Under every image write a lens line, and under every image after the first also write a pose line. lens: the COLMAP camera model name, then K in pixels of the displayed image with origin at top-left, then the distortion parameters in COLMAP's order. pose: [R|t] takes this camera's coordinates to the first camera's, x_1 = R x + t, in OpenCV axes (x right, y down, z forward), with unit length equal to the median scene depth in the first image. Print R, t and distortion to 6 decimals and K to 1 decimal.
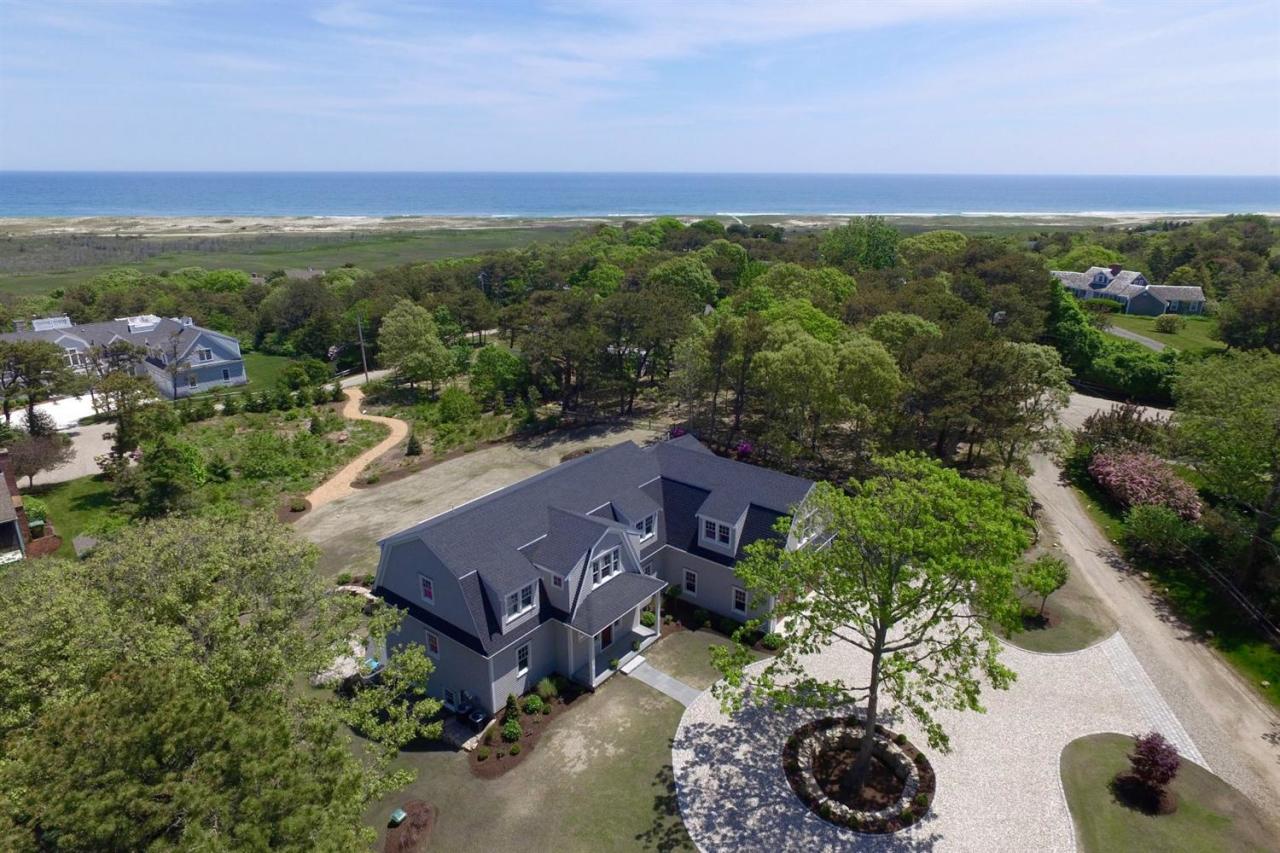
lens RADIAL K [[742.1, 0, 640.0], [0, 742.1, 426.5], [0, 0, 1]] dist [-0.008540, -0.000936]
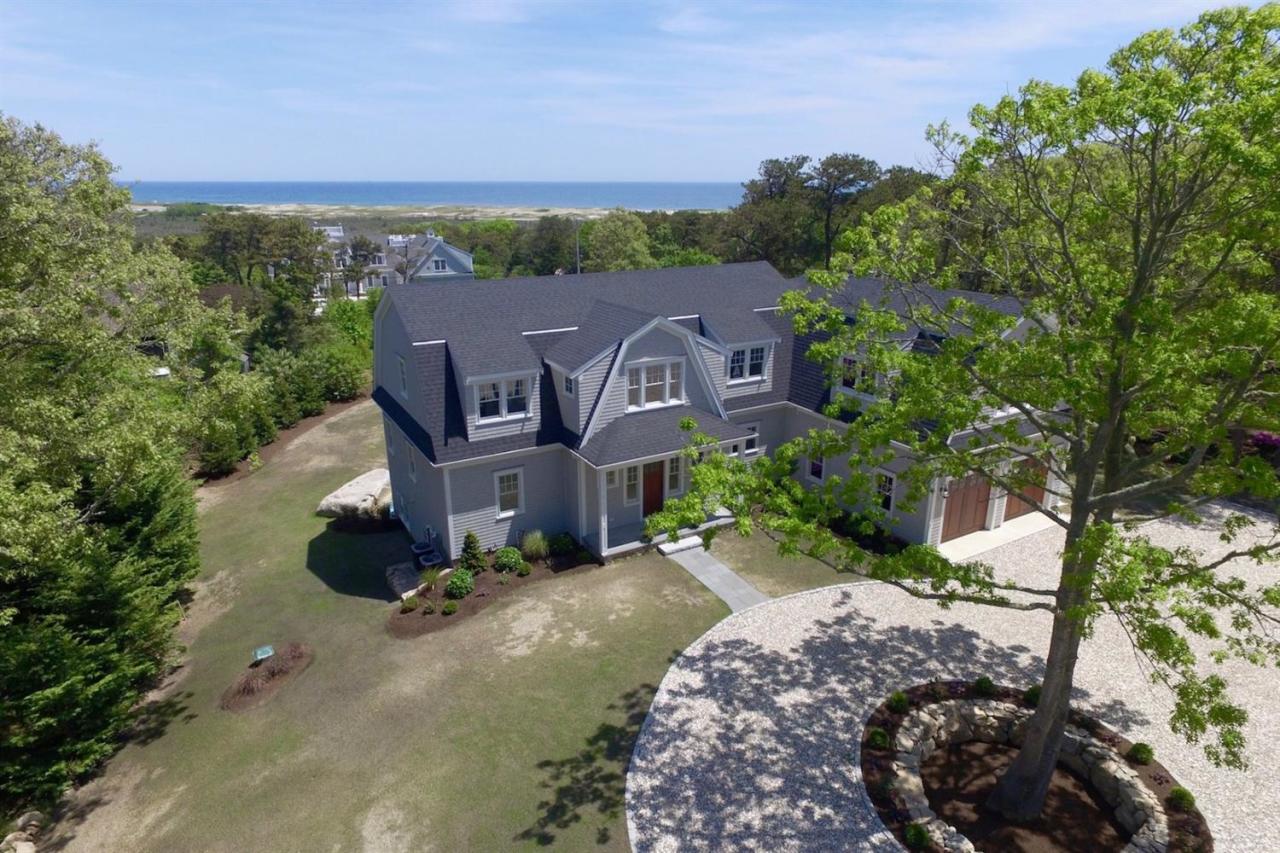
lens RADIAL K [[742.0, 0, 640.0], [0, 742.0, 404.3], [0, 0, 1]] dist [-0.024336, -0.002133]
pose [[0.919338, 0.101512, -0.380149, 0.209452], [-0.122690, 0.991935, -0.031829, 0.250825], [0.373852, 0.075902, 0.924378, 0.437133]]
